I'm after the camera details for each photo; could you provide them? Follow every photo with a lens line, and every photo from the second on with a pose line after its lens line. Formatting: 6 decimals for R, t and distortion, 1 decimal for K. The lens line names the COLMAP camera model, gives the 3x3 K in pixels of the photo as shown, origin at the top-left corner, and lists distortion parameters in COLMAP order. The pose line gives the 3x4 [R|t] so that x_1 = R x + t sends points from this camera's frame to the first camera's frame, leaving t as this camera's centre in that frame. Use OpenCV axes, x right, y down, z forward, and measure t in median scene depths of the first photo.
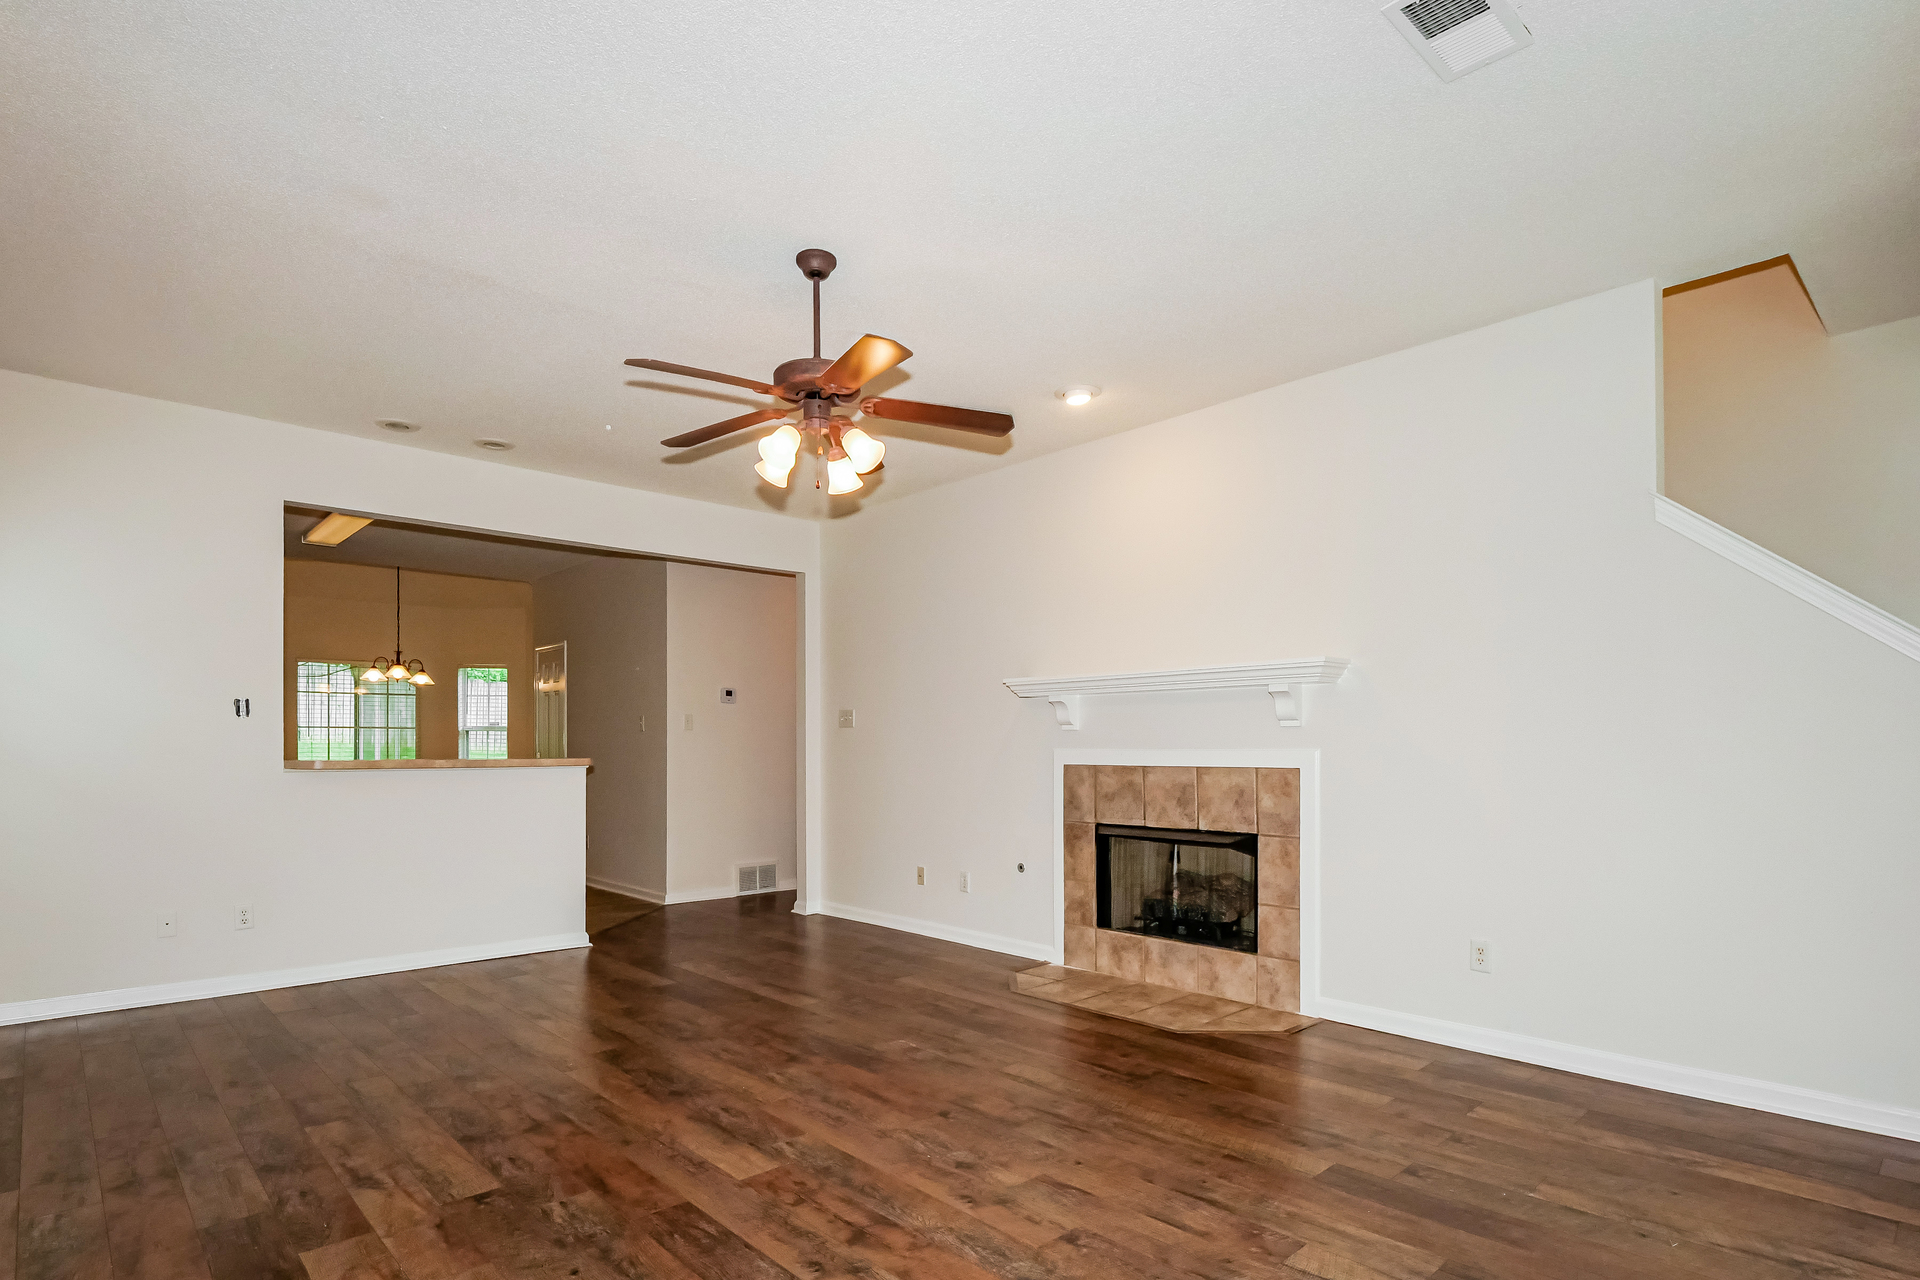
lens RADIAL K [[965.3, 0, 951.6], [0, 965.3, 657.7], [0, 0, 1]] dist [-0.004405, -0.000206]
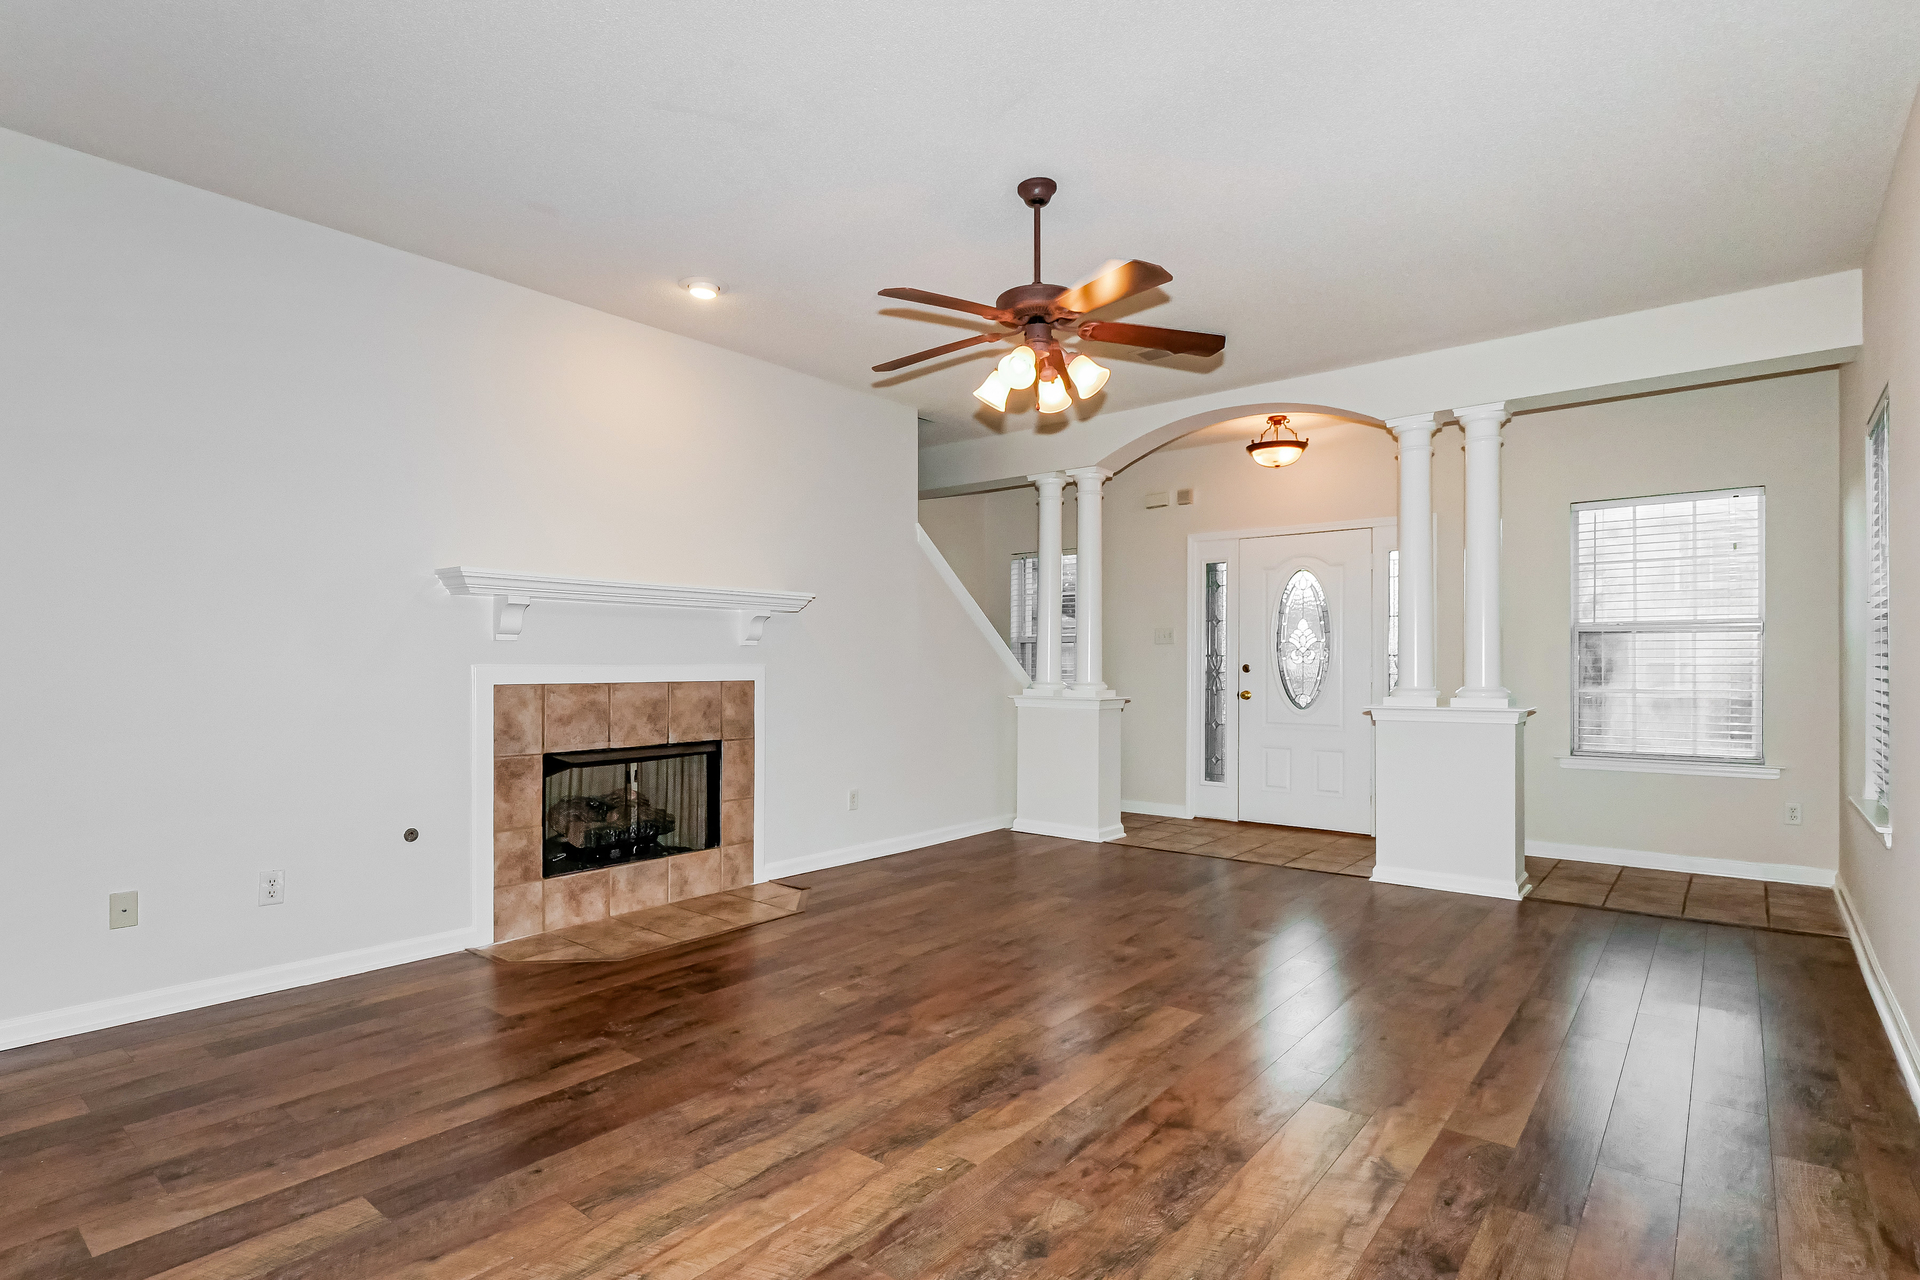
lens RADIAL K [[965.3, 0, 940.3], [0, 965.3, 646.9], [0, 0, 1]] dist [-0.004405, -0.000206]
pose [[-0.121518, 0.019227, 0.992403, -0.772556], [-0.090355, 0.995447, -0.030350, 0.081532], [-0.988468, -0.093356, -0.119227, 0.840485]]
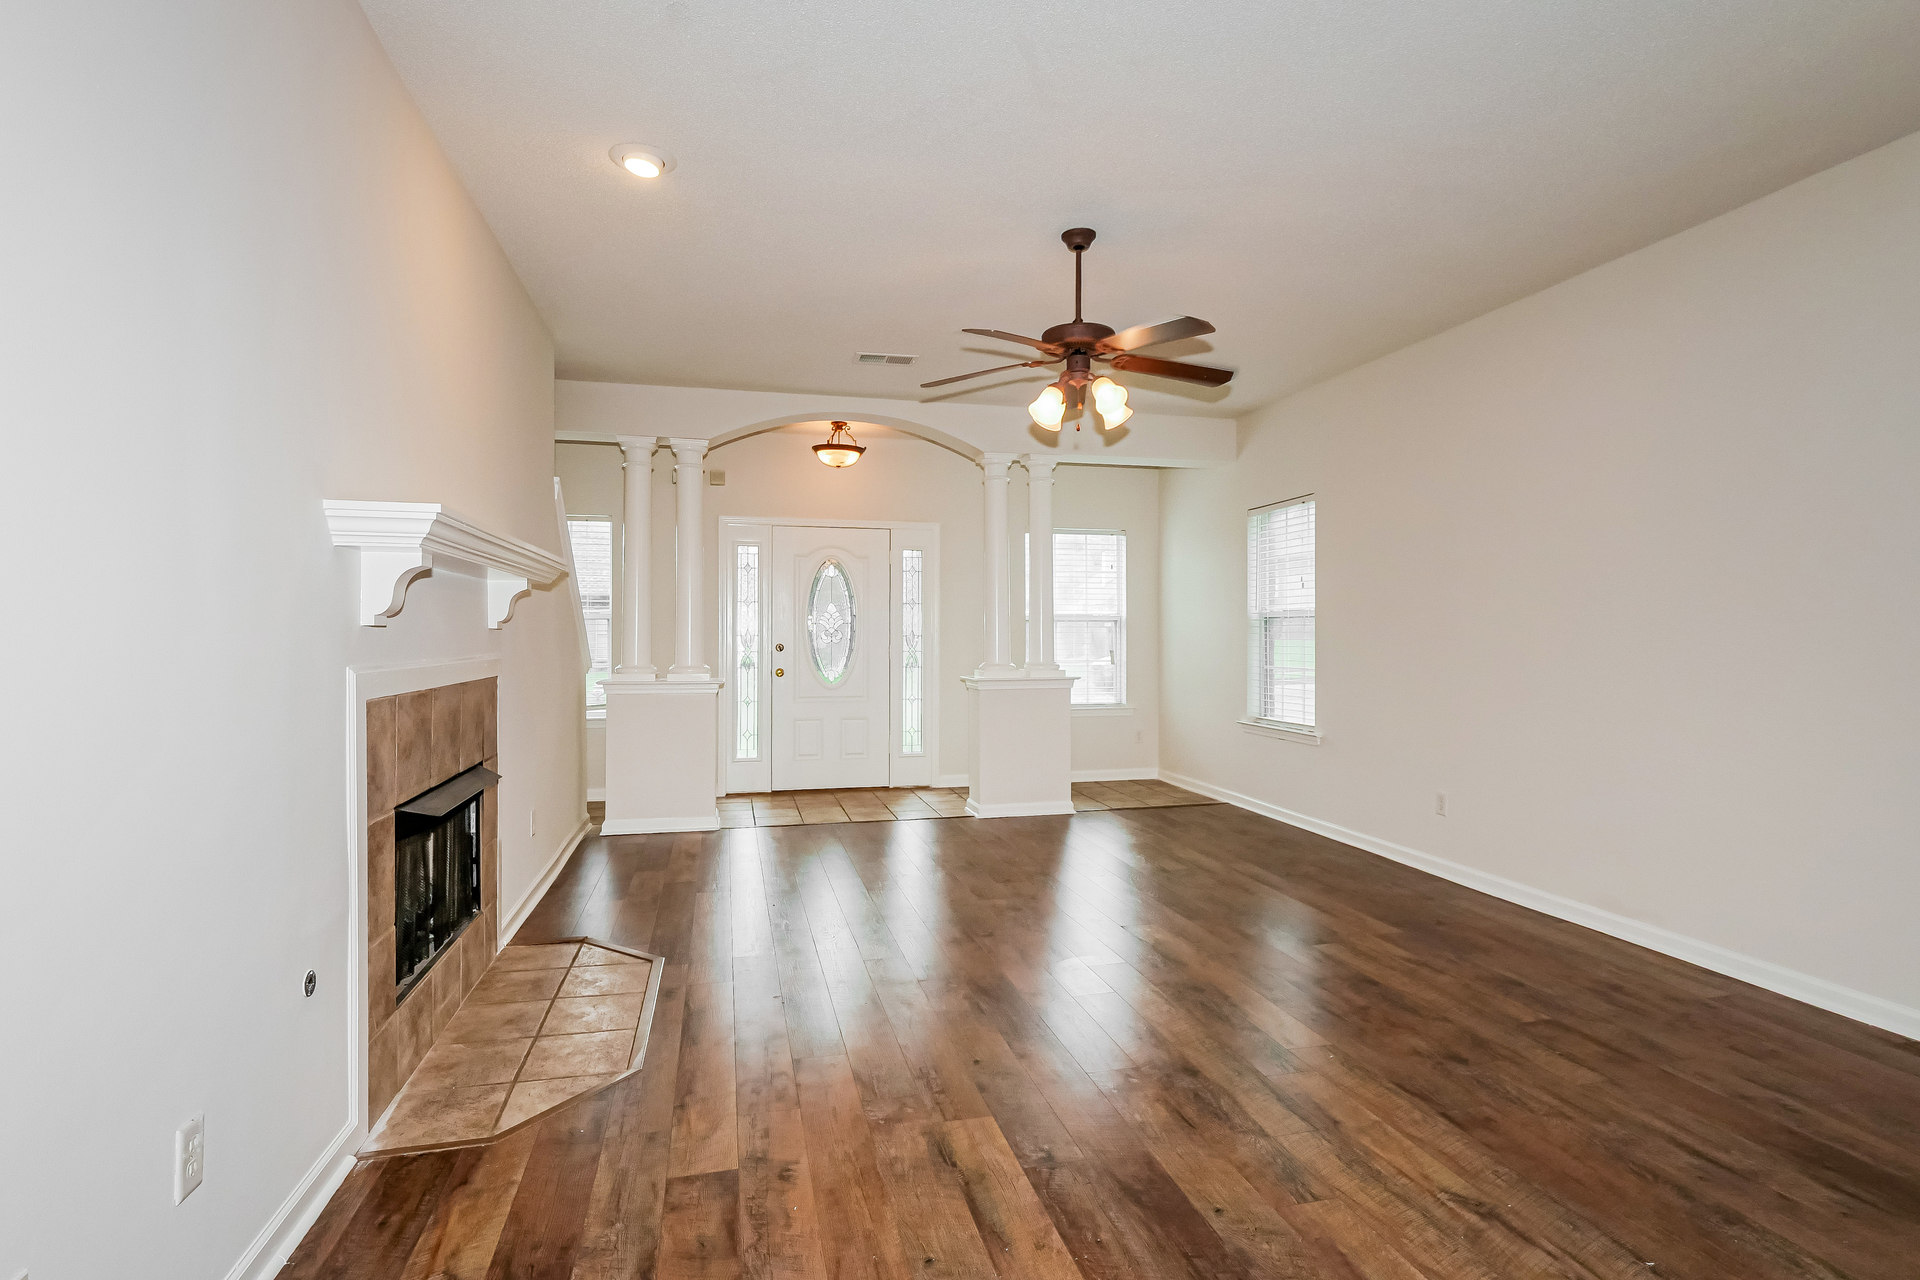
lens RADIAL K [[965.3, 0, 960.3], [0, 965.3, 627.3], [0, 0, 1]] dist [-0.004405, -0.000206]
pose [[-0.874631, 0.002973, 0.484779, -0.389991], [-0.043778, 0.995411, -0.085089, 0.115400], [-0.482808, -0.095644, -0.870488, 1.423662]]
